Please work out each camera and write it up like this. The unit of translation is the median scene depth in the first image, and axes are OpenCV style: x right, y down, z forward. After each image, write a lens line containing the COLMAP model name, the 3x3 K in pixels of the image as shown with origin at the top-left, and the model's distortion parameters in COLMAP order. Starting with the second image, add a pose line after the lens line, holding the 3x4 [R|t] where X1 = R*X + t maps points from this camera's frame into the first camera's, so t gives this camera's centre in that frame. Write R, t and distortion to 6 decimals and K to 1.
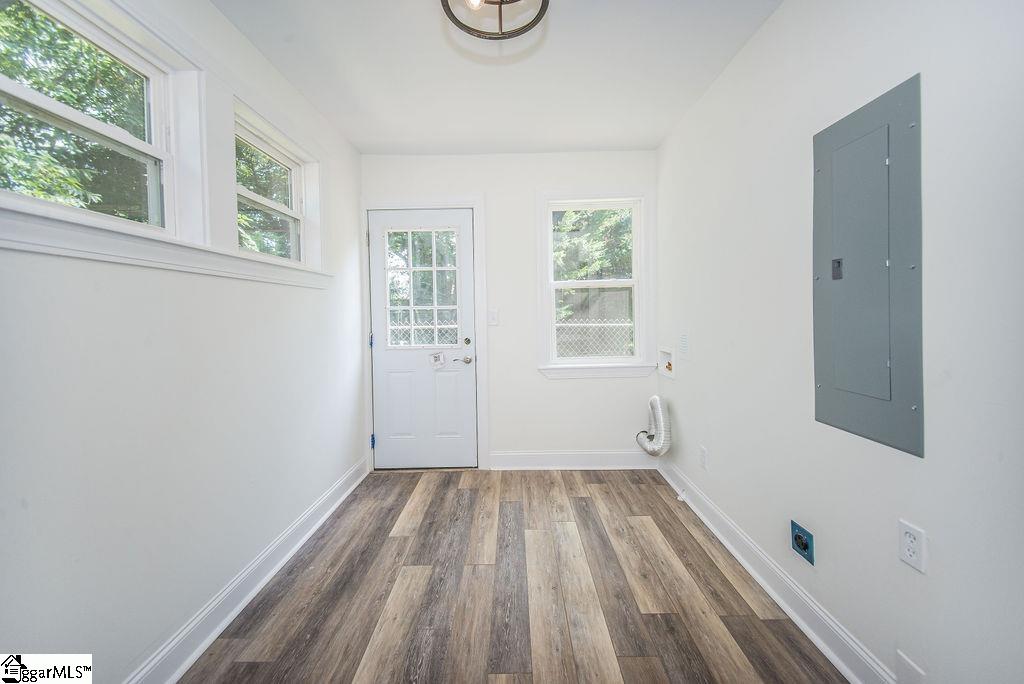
lens RADIAL K [[405.4, 0, 512.9], [0, 405.4, 318.7], [0, 0, 1]] dist [0.018291, -0.004926]
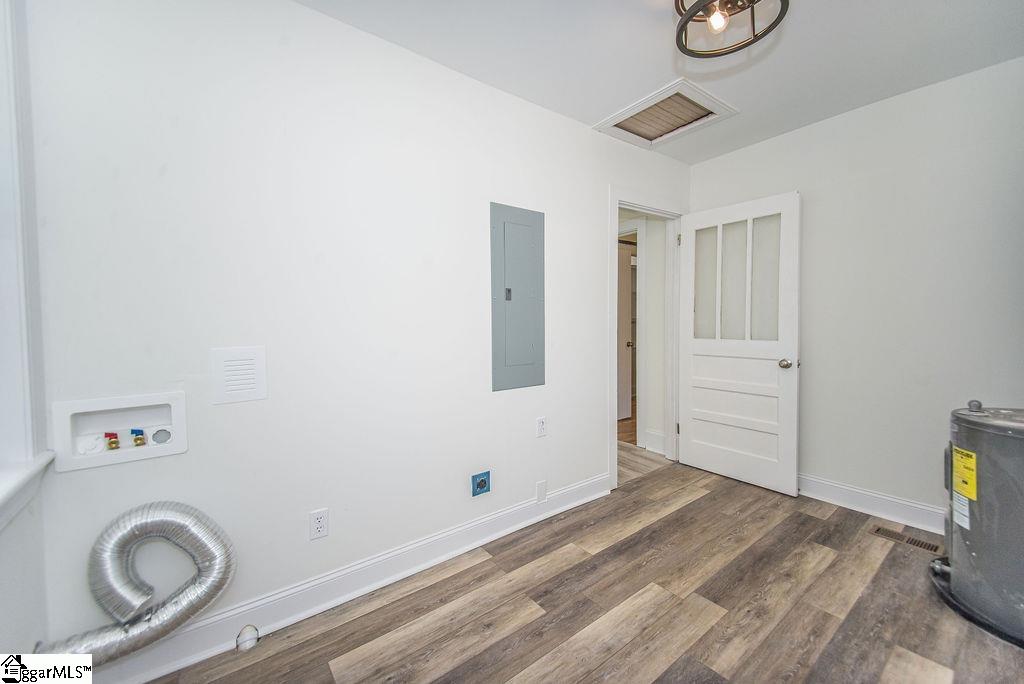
lens RADIAL K [[405.4, 0, 511.9], [0, 405.4, 336.0], [0, 0, 1]] dist [0.018291, -0.004926]
pose [[-0.614051, -0.003301, 0.789259, -0.425794], [0.029843, 0.999179, 0.027398, 0.003629], [-0.788702, 0.040377, -0.613449, 1.640005]]
